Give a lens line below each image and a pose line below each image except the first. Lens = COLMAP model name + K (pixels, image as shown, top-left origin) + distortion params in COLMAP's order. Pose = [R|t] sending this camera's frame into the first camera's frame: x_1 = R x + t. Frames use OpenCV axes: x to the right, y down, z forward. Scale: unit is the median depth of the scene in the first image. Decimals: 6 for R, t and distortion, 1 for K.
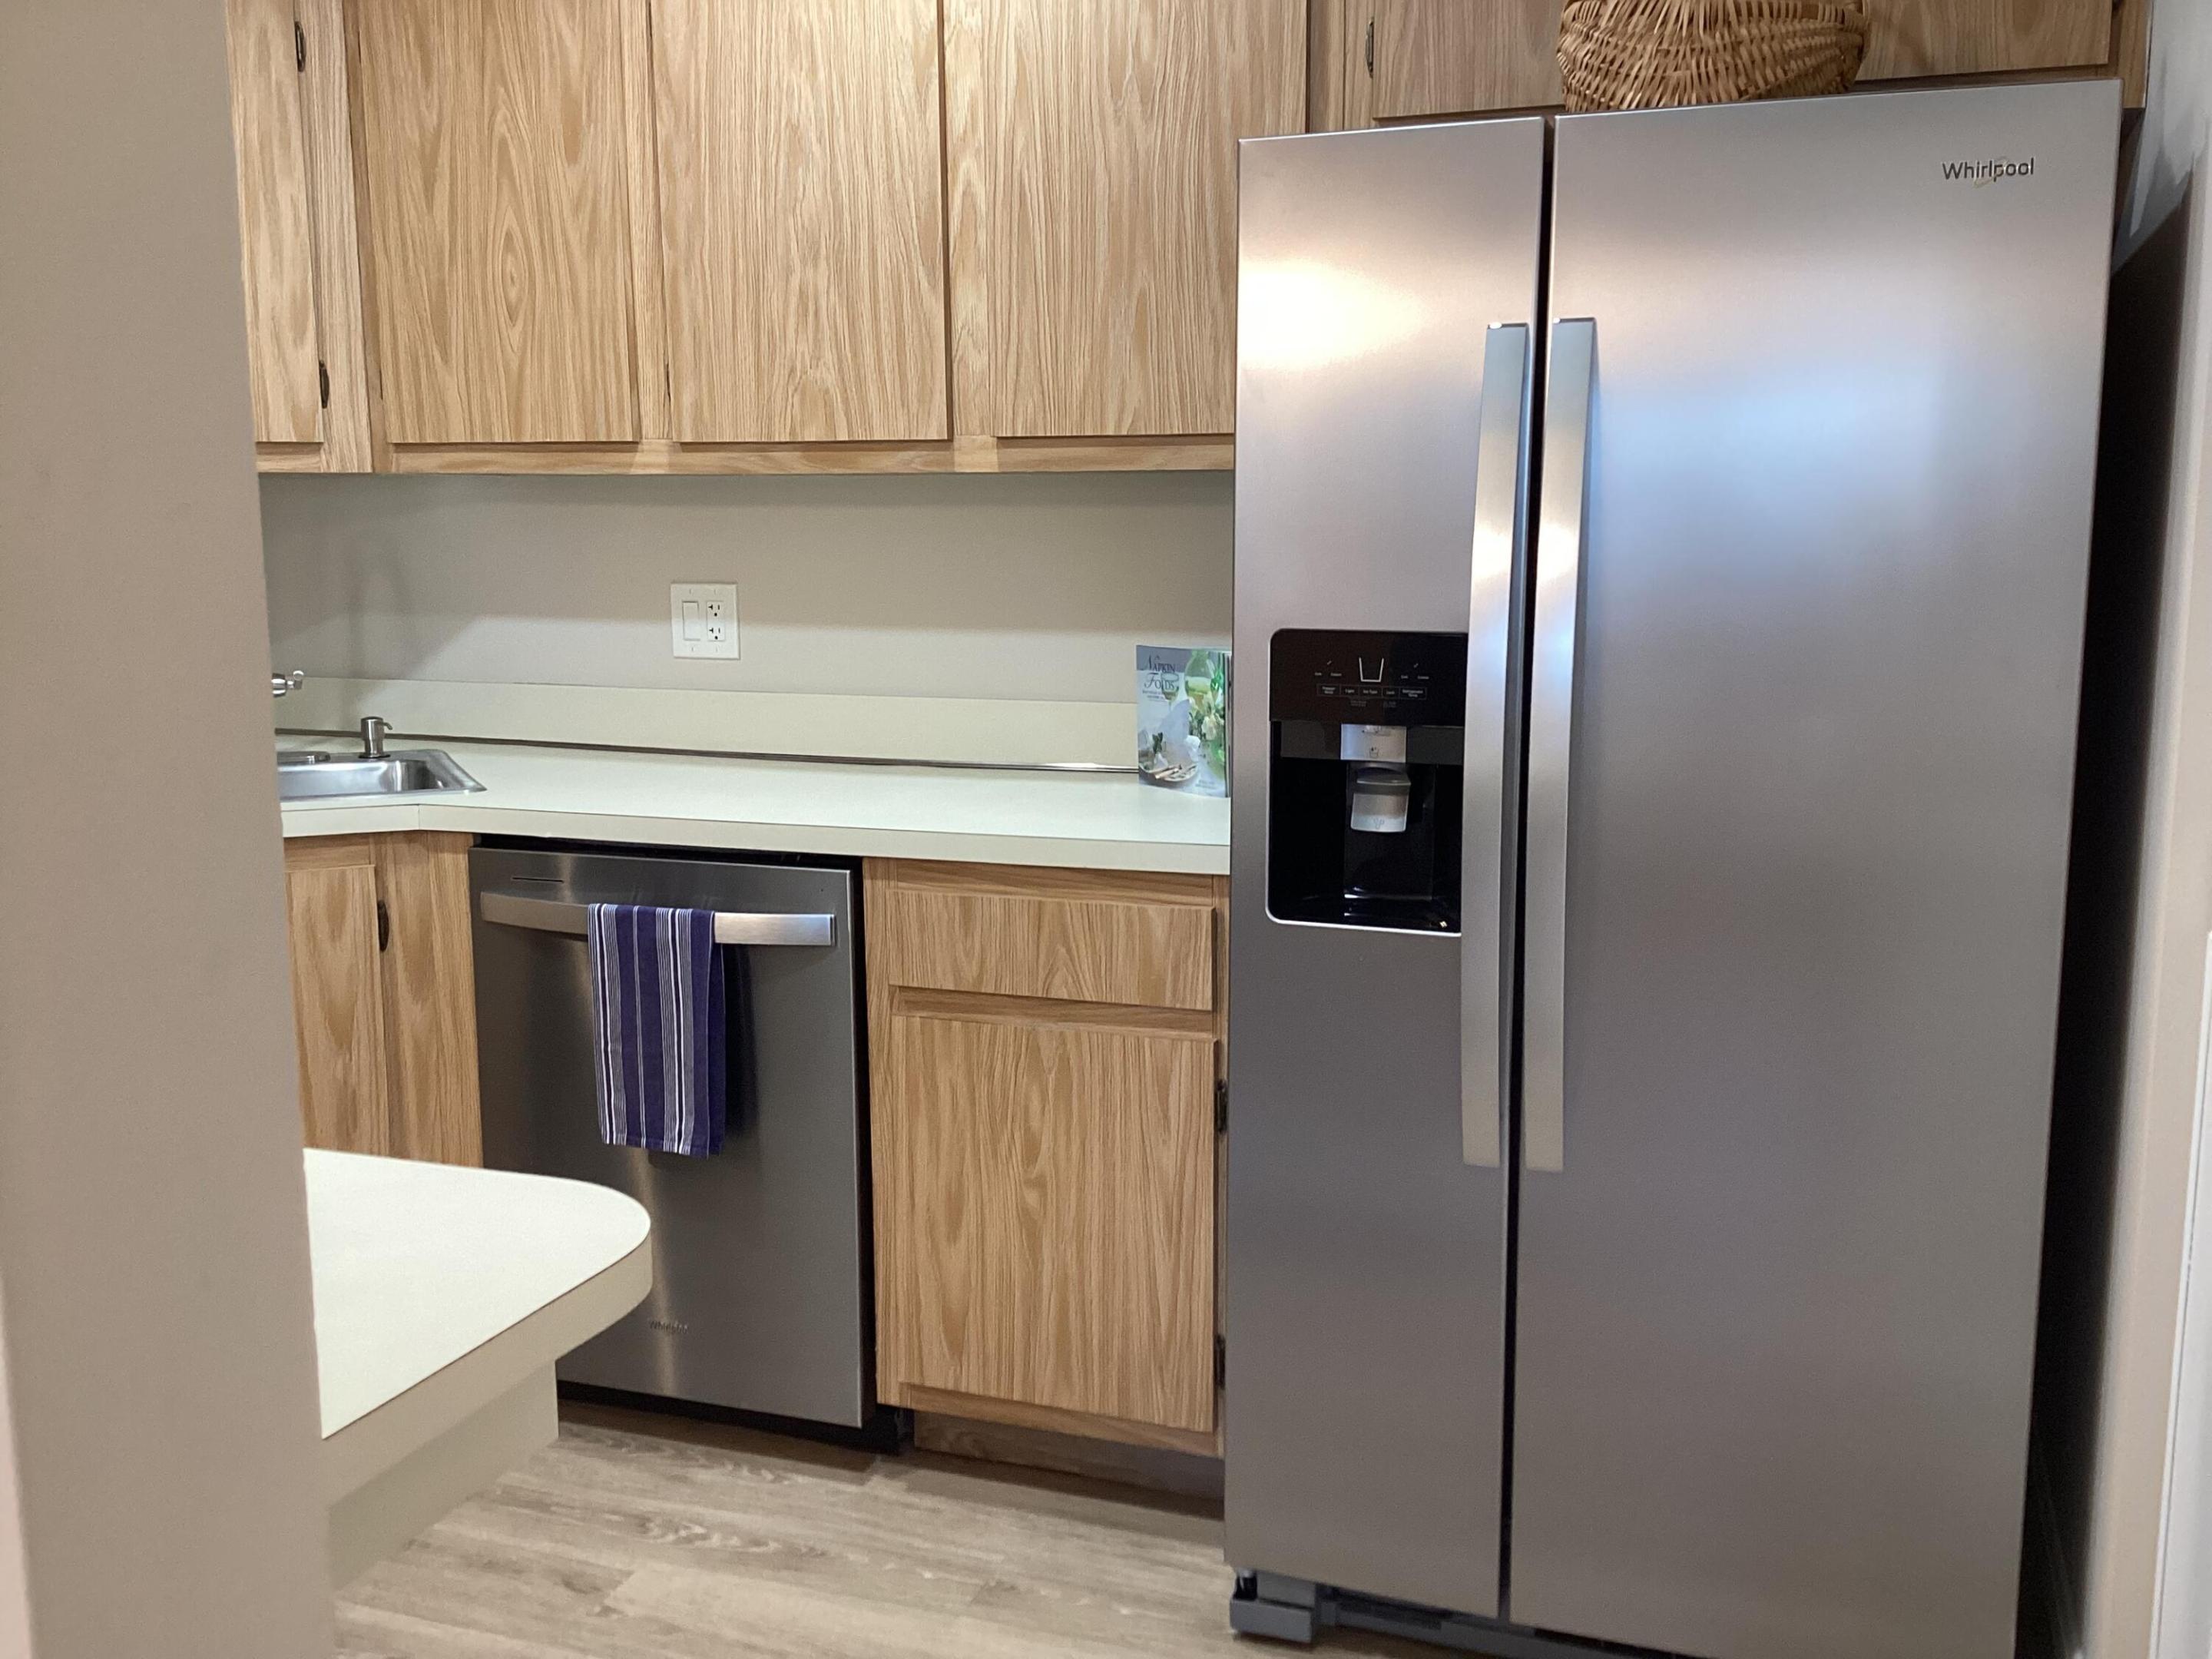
lens RADIAL K [[1988.2, 0, 1103.5], [0, 1988.2, 819.7], [0, 0, 1]] dist [0.129776, -0.243601]
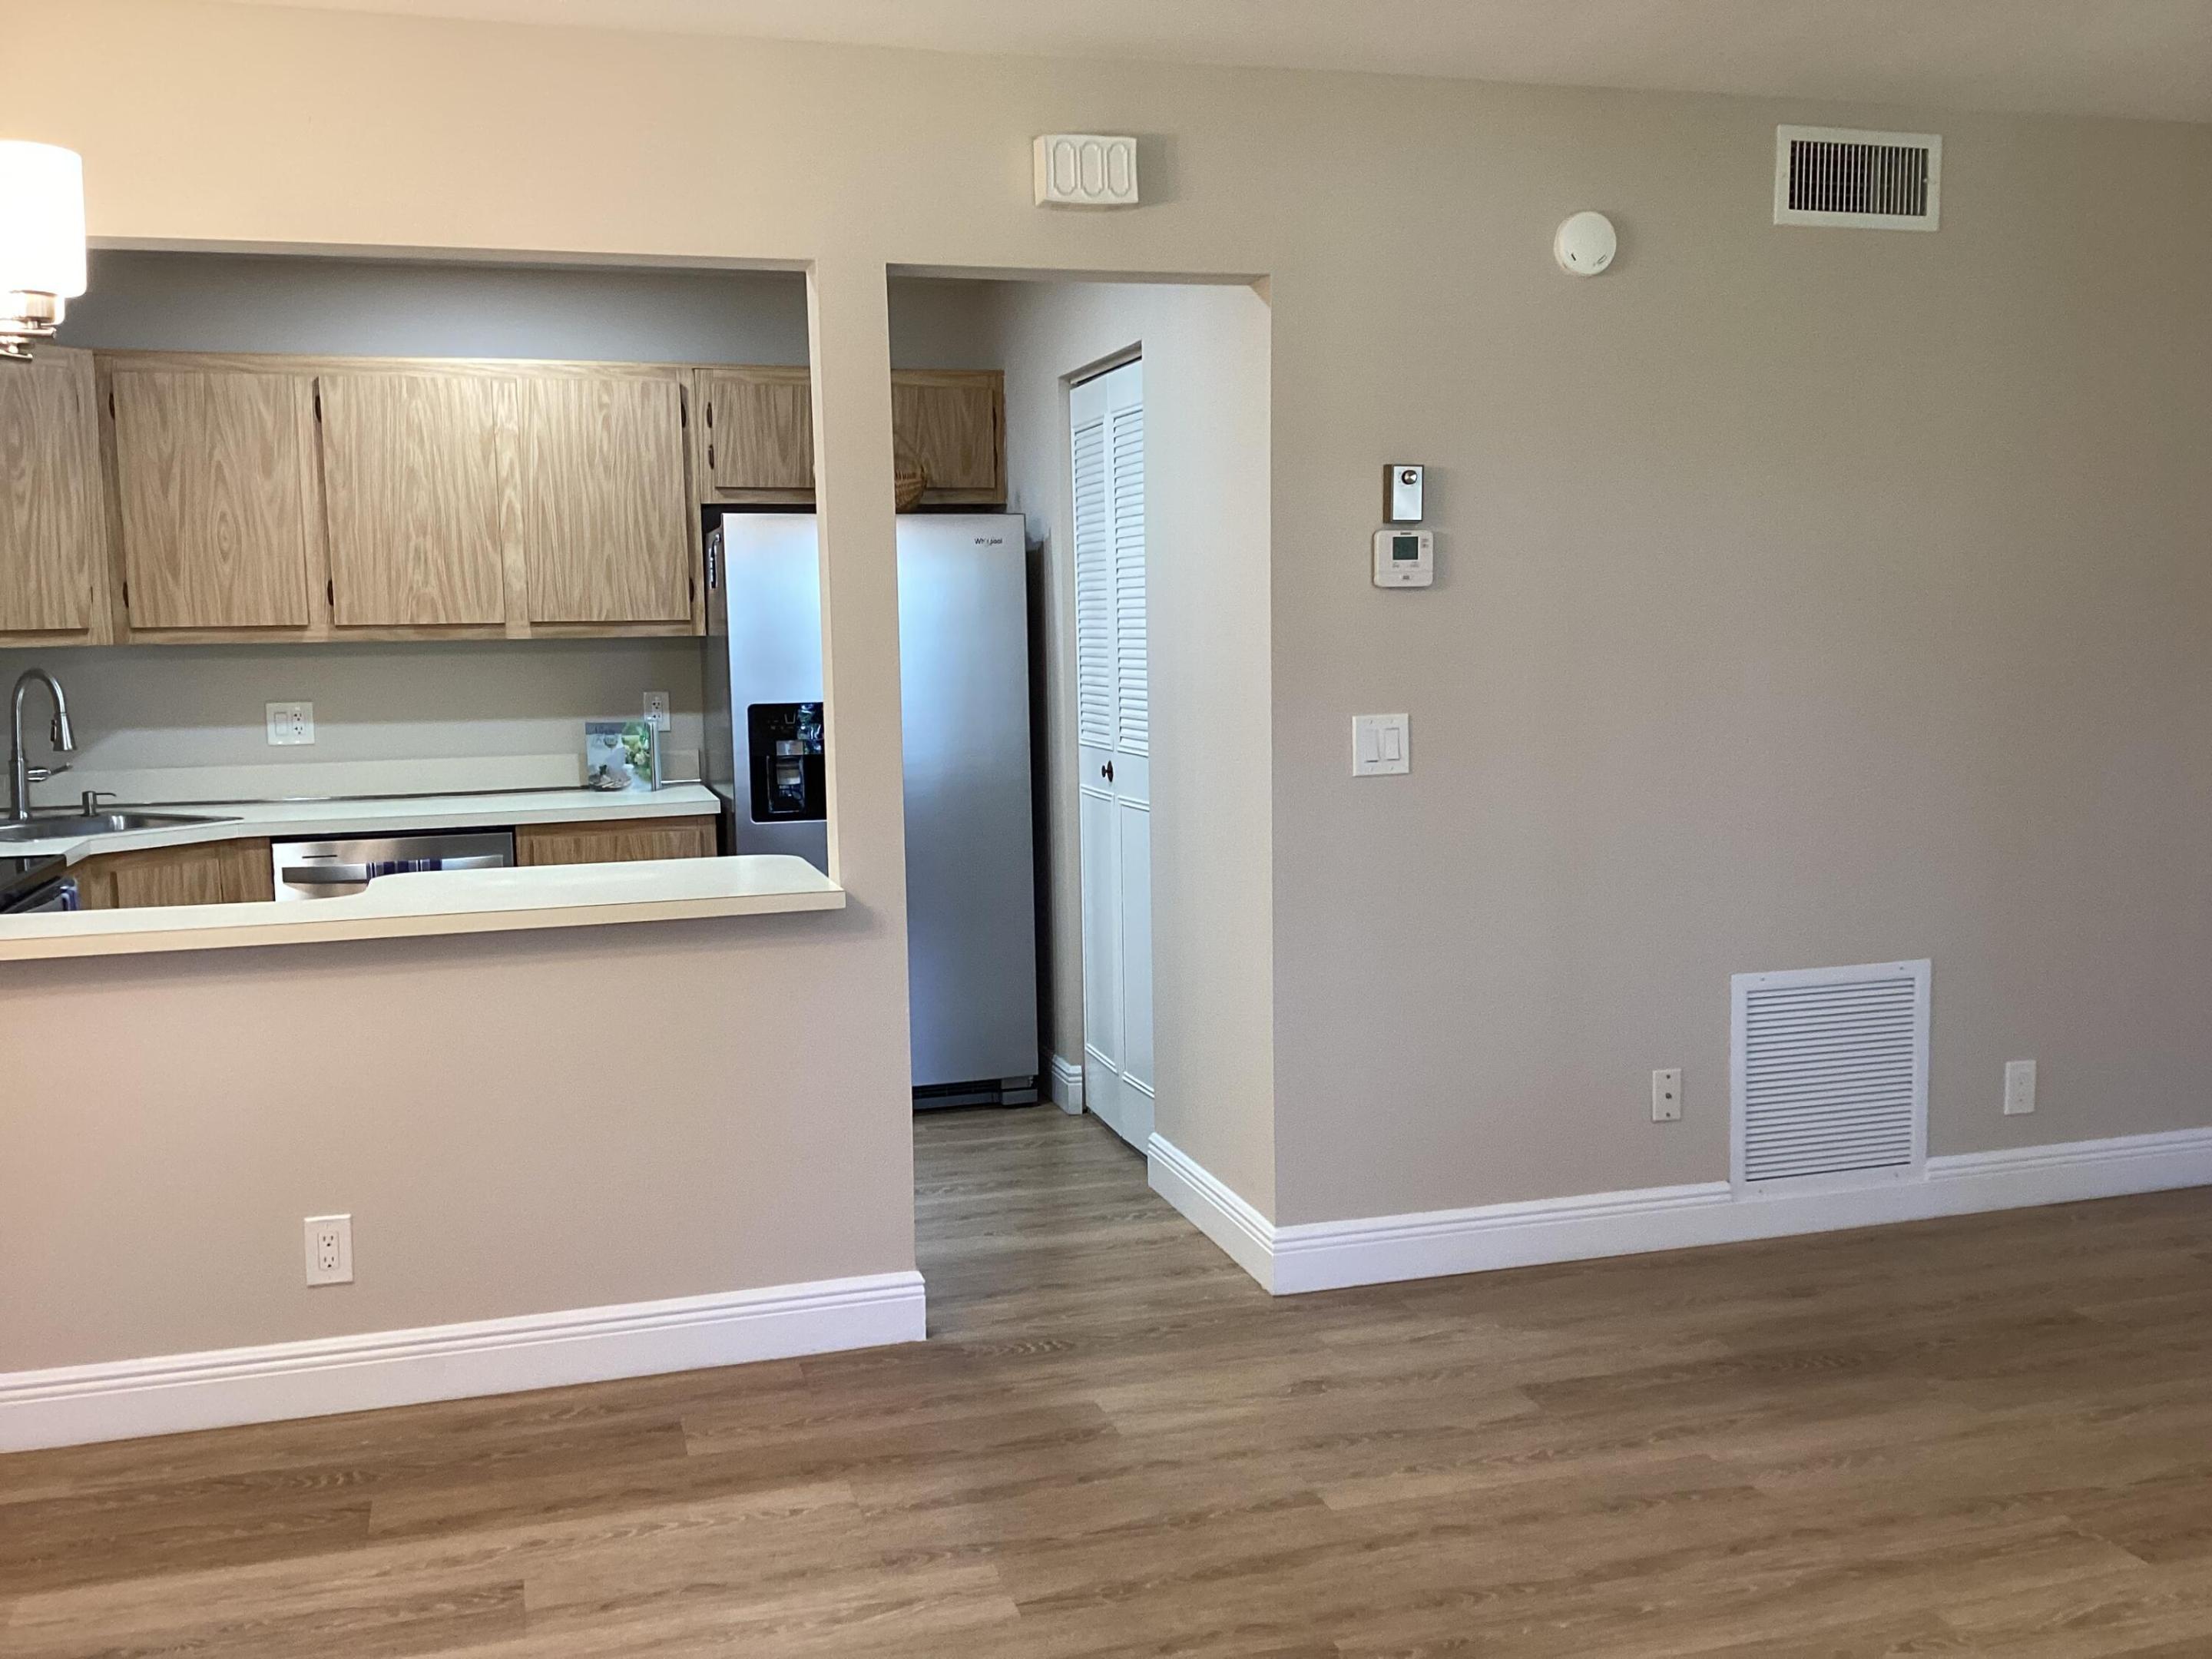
lens RADIAL K [[1988.2, 0, 1109.1], [0, 1988.2, 825.0], [0, 0, 1]] dist [0.129776, -0.243601]
pose [[0.797672, -0.074601, 0.598459, -0.818011], [0.107488, 0.994018, -0.019358, 0.116566], [-0.593435, 0.079769, 0.800919, -0.966535]]
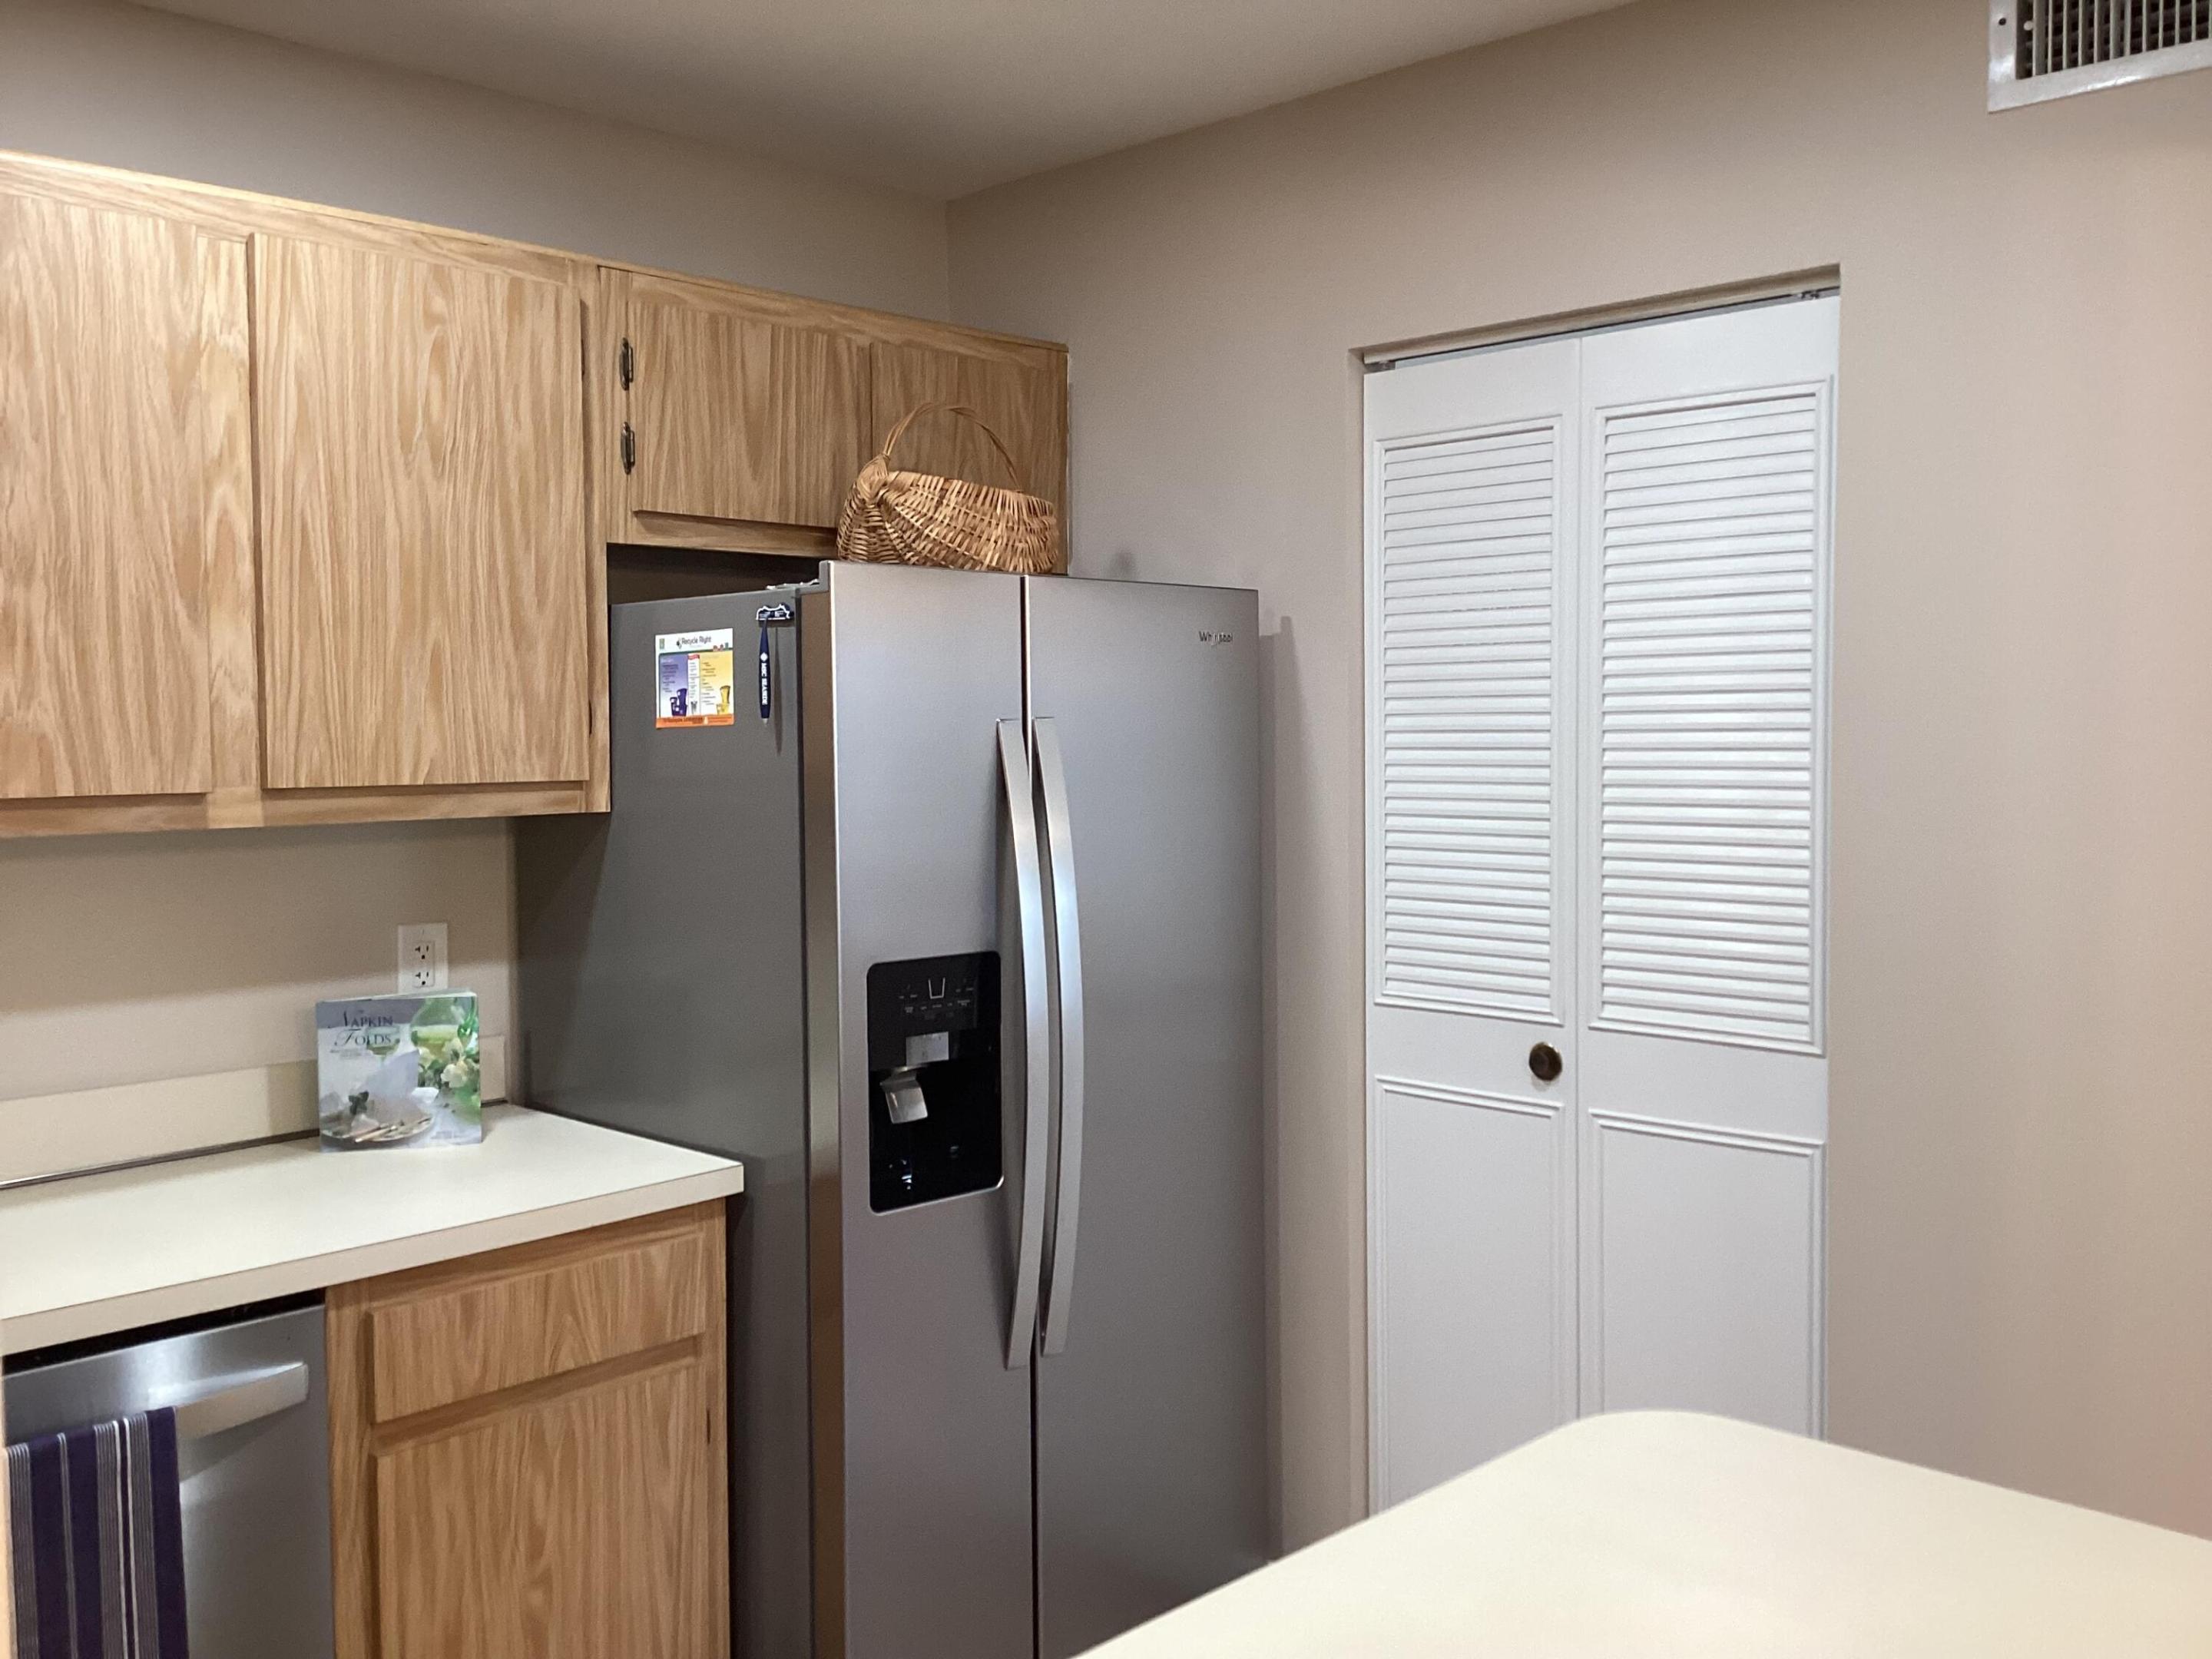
lens RADIAL K [[1988.2, 0, 1093.4], [0, 1988.2, 824.4], [0, 0, 1]] dist [0.129776, -0.243601]
pose [[0.413860, -0.045057, 0.909225, -0.711851], [0.144624, 0.989344, -0.016803, -0.106637], [-0.898779, 0.138450, 0.415966, 0.295889]]
